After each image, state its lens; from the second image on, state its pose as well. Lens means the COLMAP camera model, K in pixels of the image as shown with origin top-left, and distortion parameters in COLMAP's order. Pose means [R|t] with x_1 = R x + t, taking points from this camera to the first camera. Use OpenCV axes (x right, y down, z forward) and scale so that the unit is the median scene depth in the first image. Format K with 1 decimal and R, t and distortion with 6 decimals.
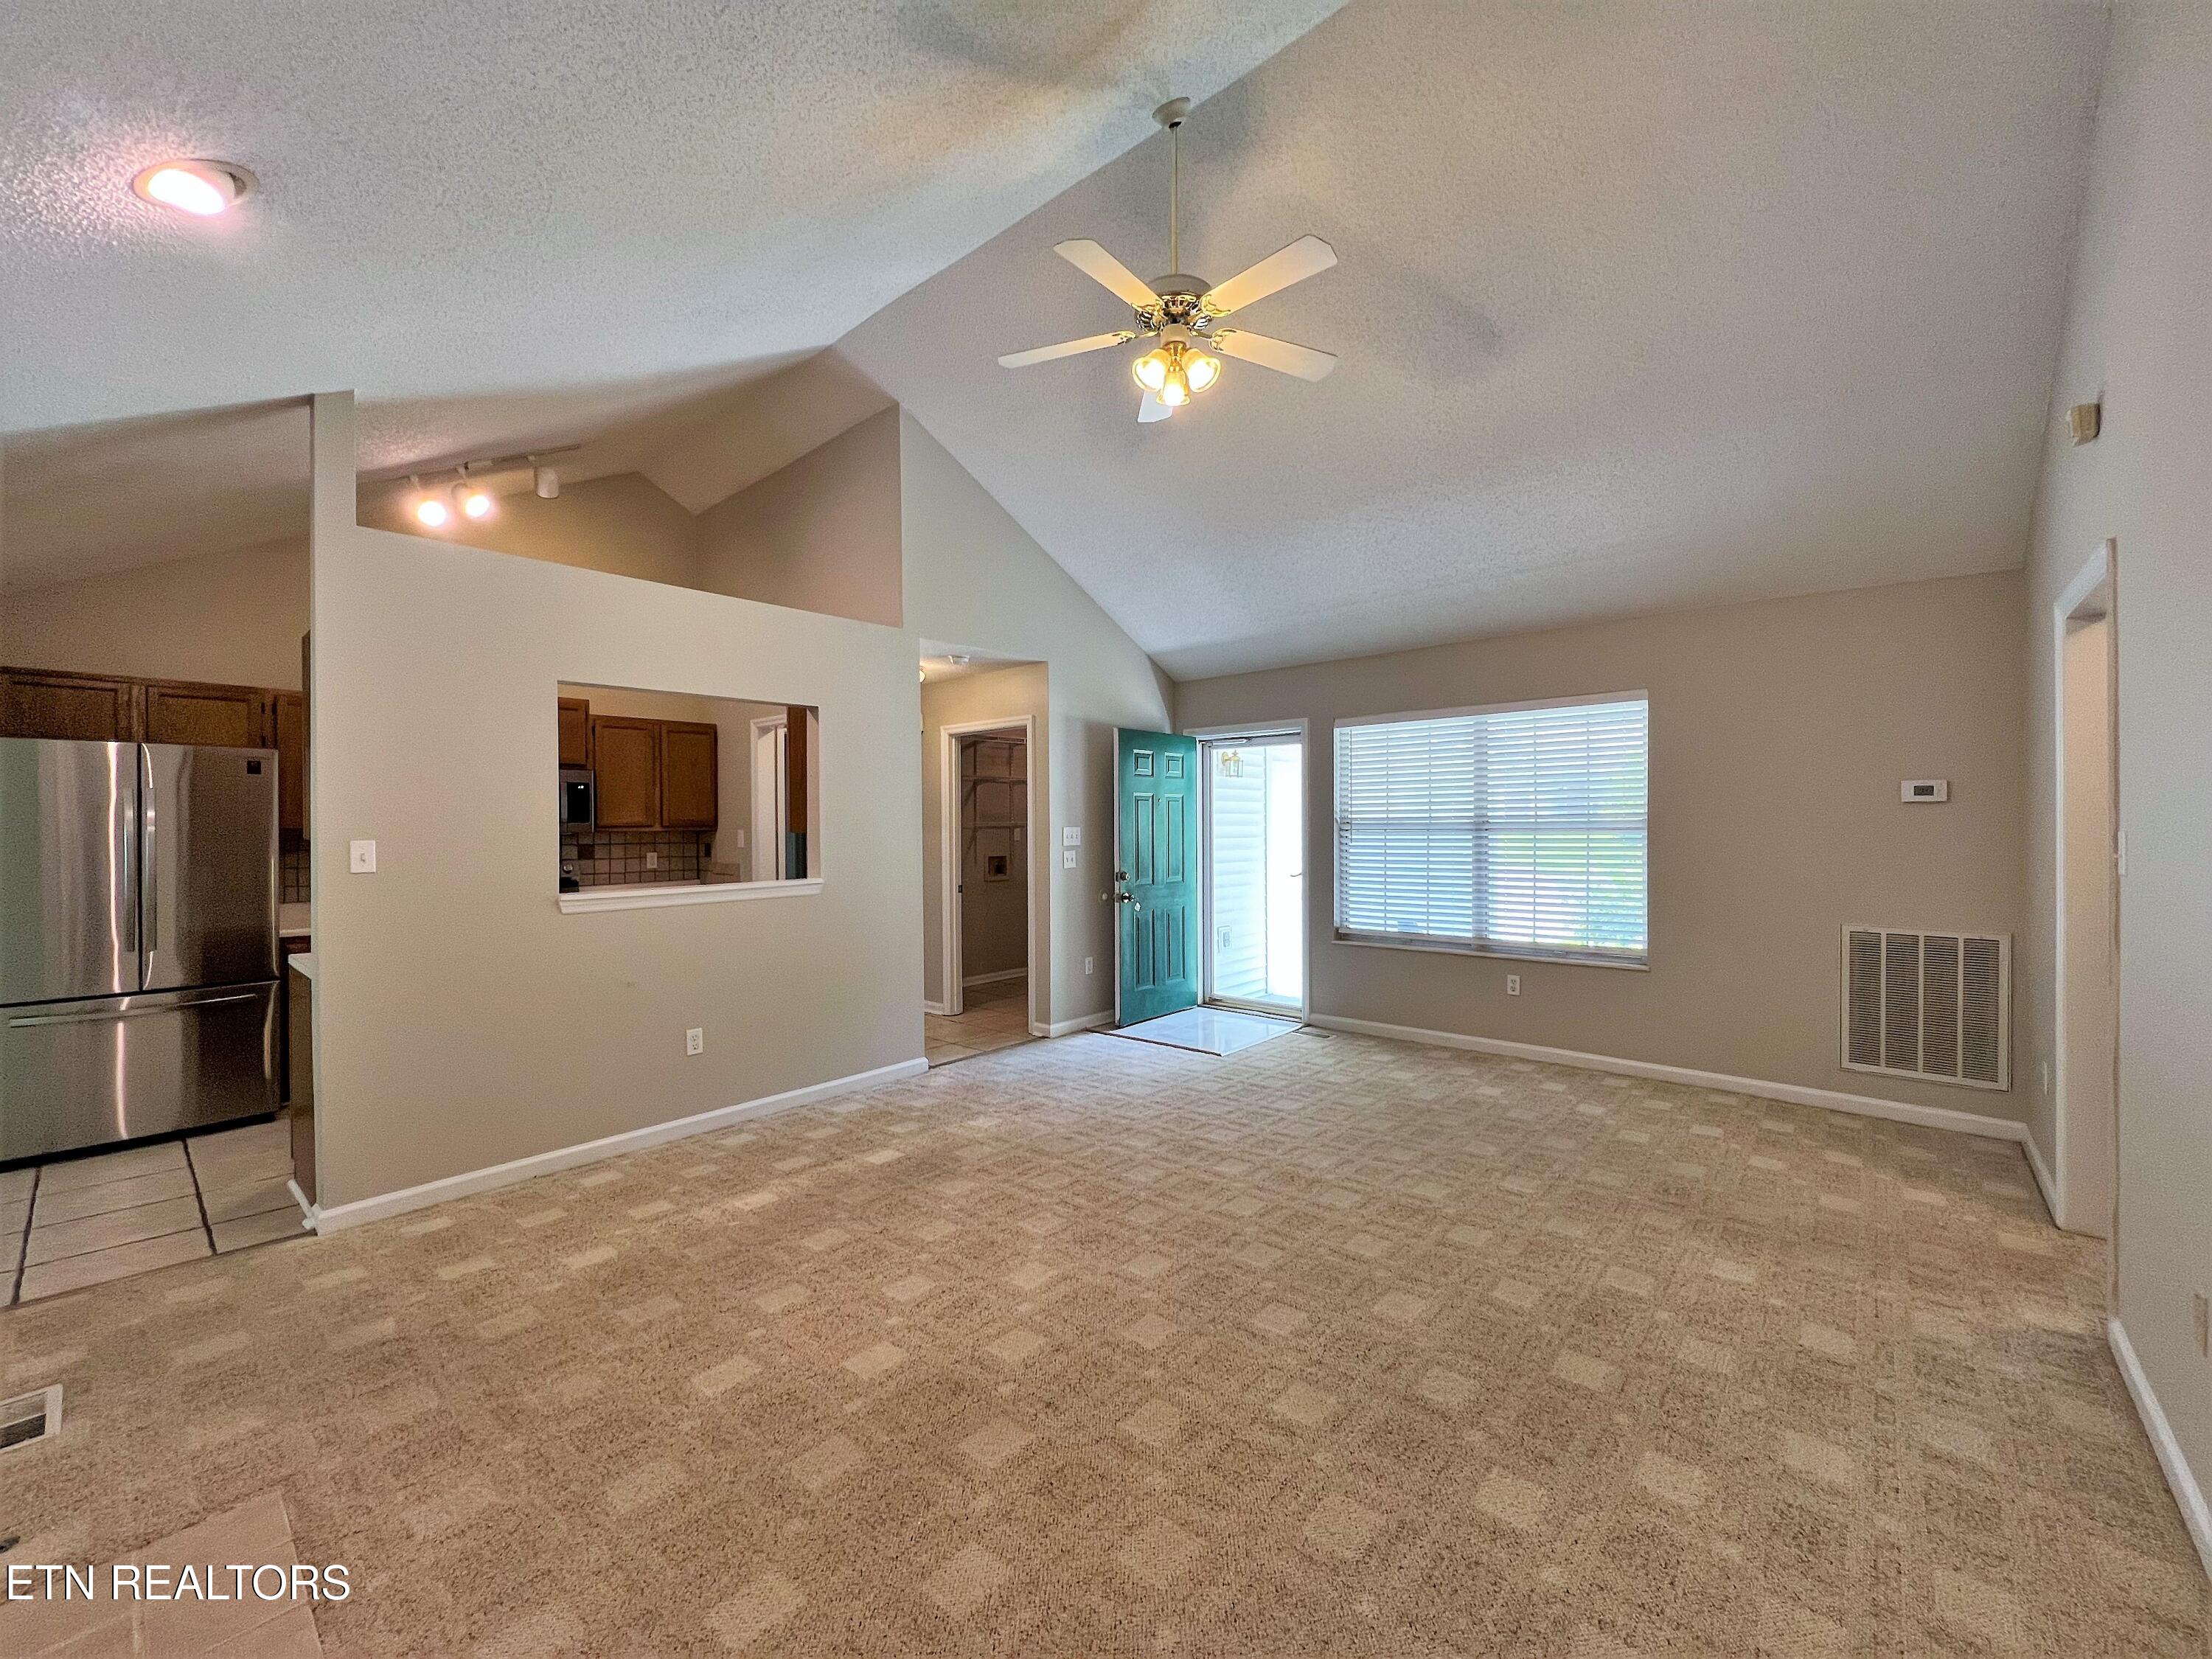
lens RADIAL K [[879.2, 0, 1106.0], [0, 879.2, 829.5], [0, 0, 1]] dist [0.000065, -0.000036]
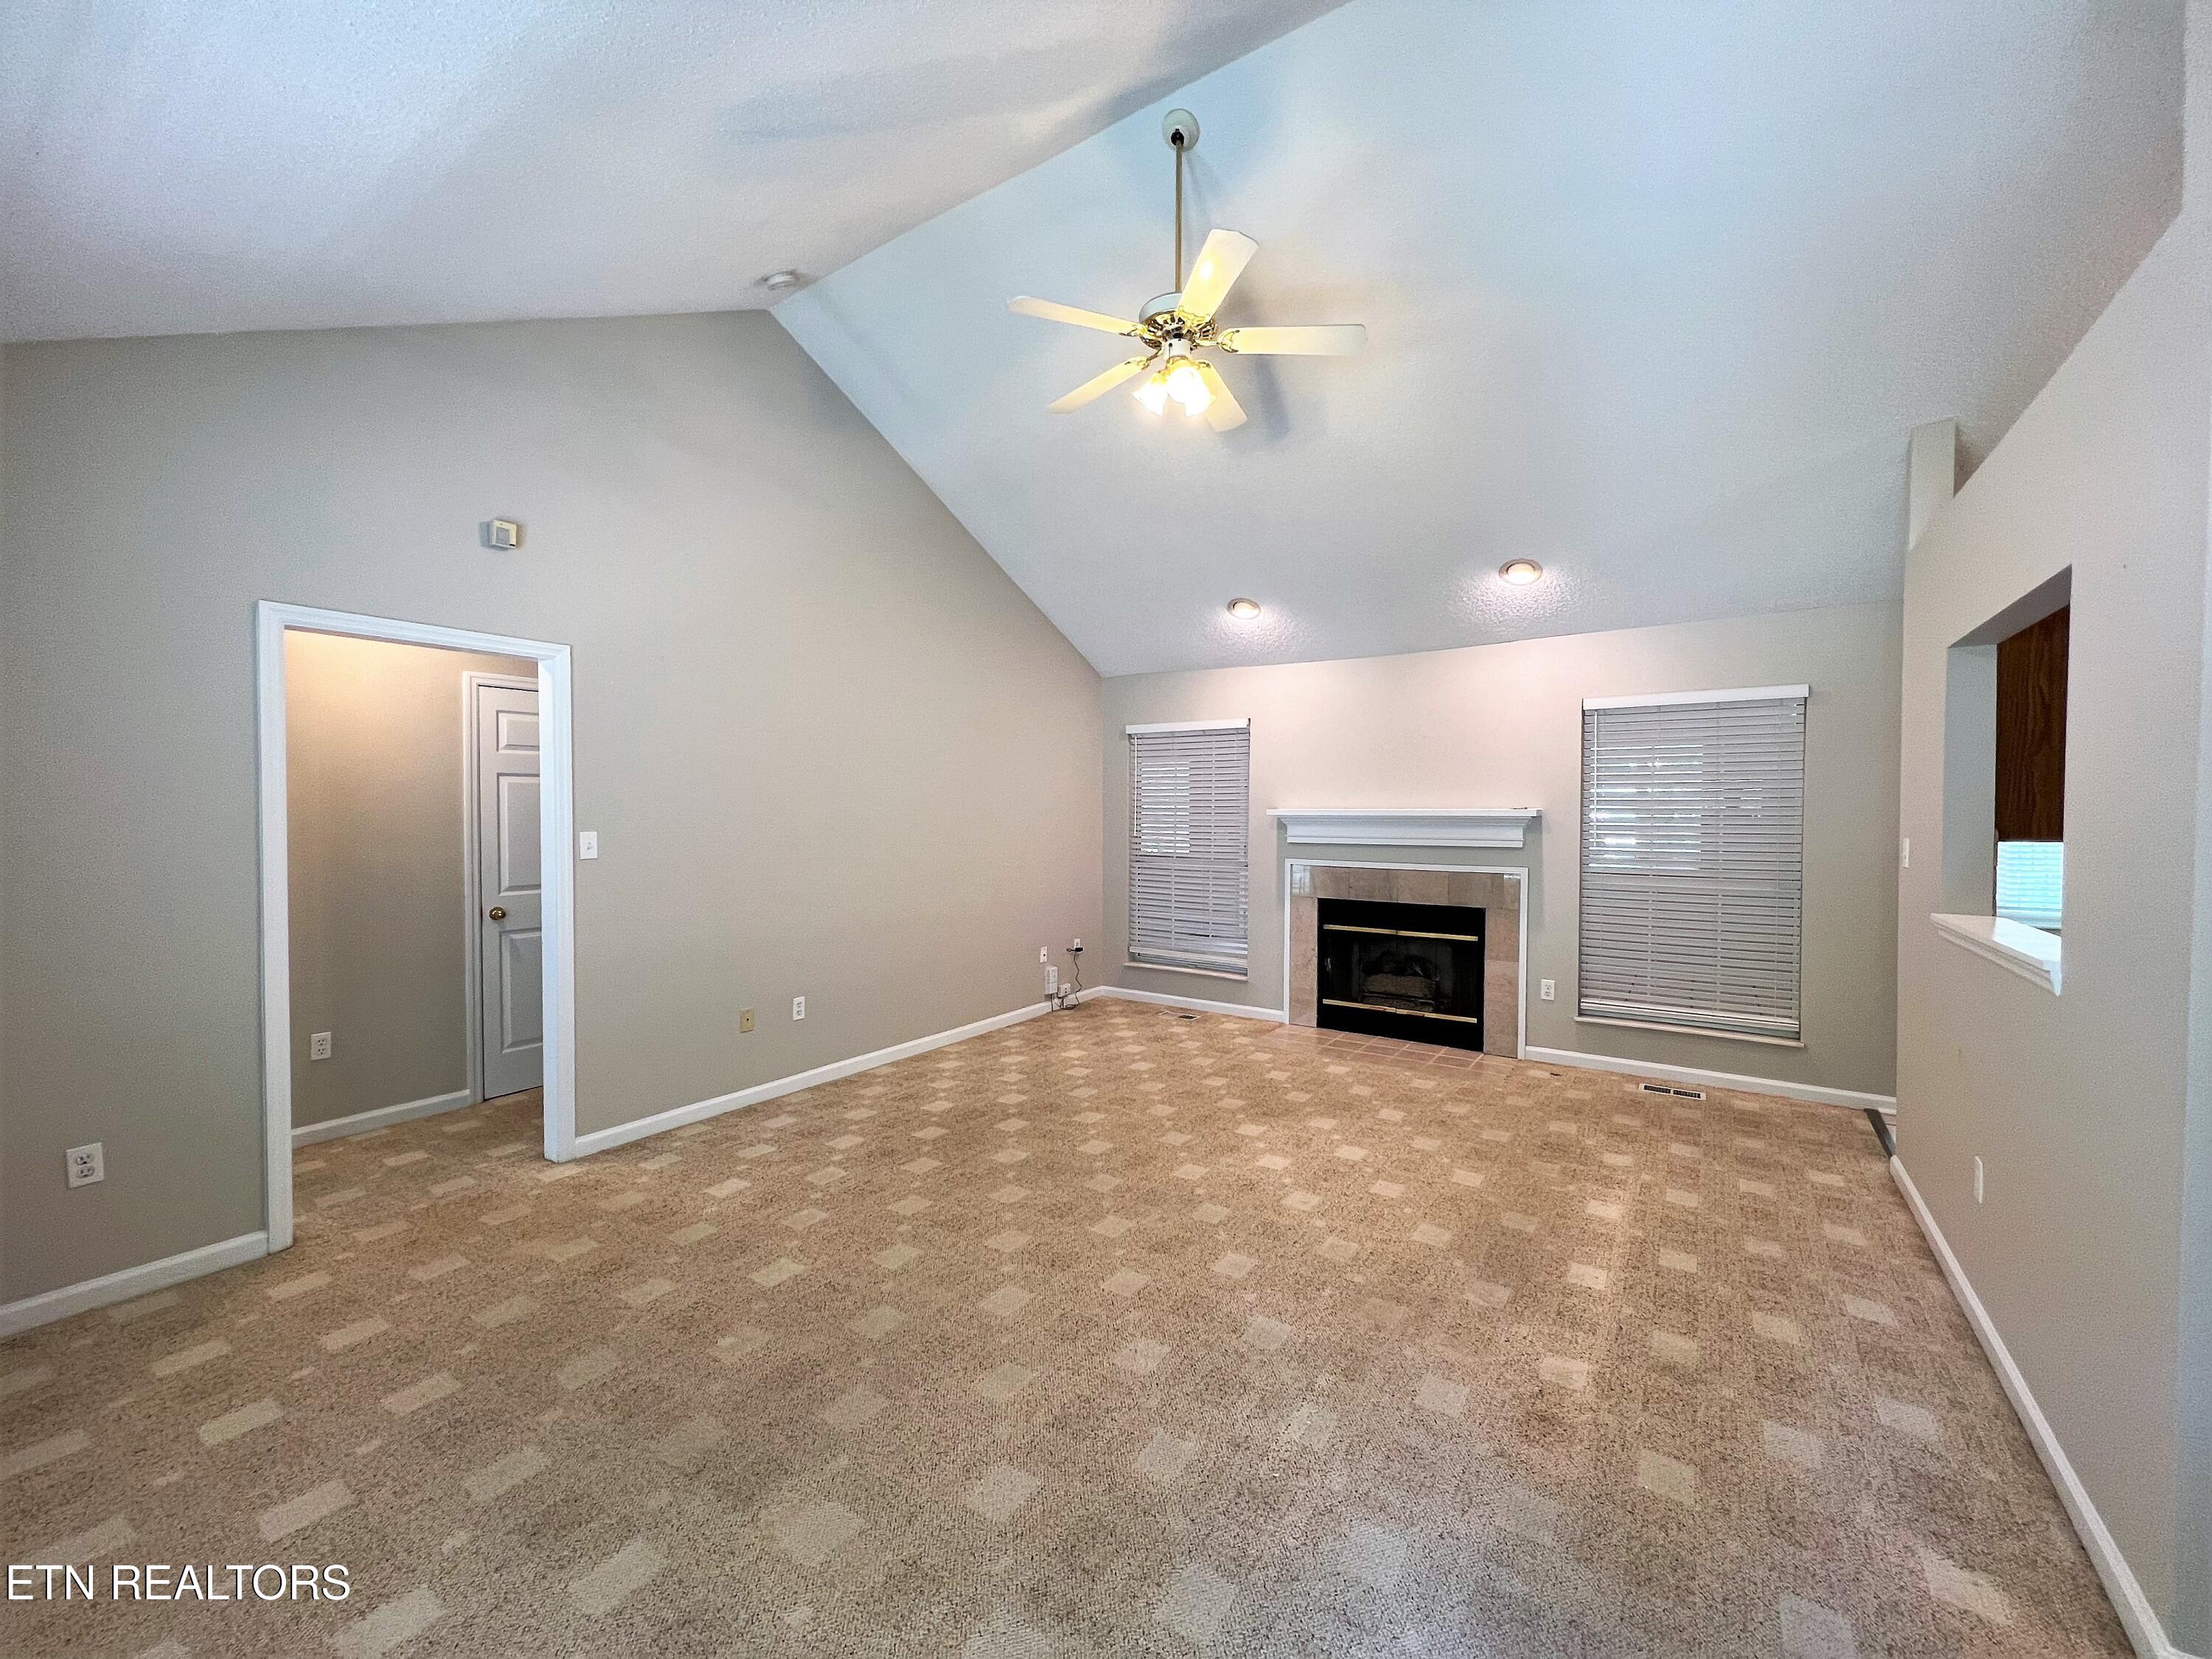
lens RADIAL K [[879.2, 0, 1106.0], [0, 879.2, 829.5], [0, 0, 1]] dist [0.000065, -0.000036]
pose [[-0.992410, 0.005820, -0.122836, 0.324758], [0.002162, 0.999551, 0.029887, -0.039950], [0.122955, 0.029395, -0.991977, 2.238805]]
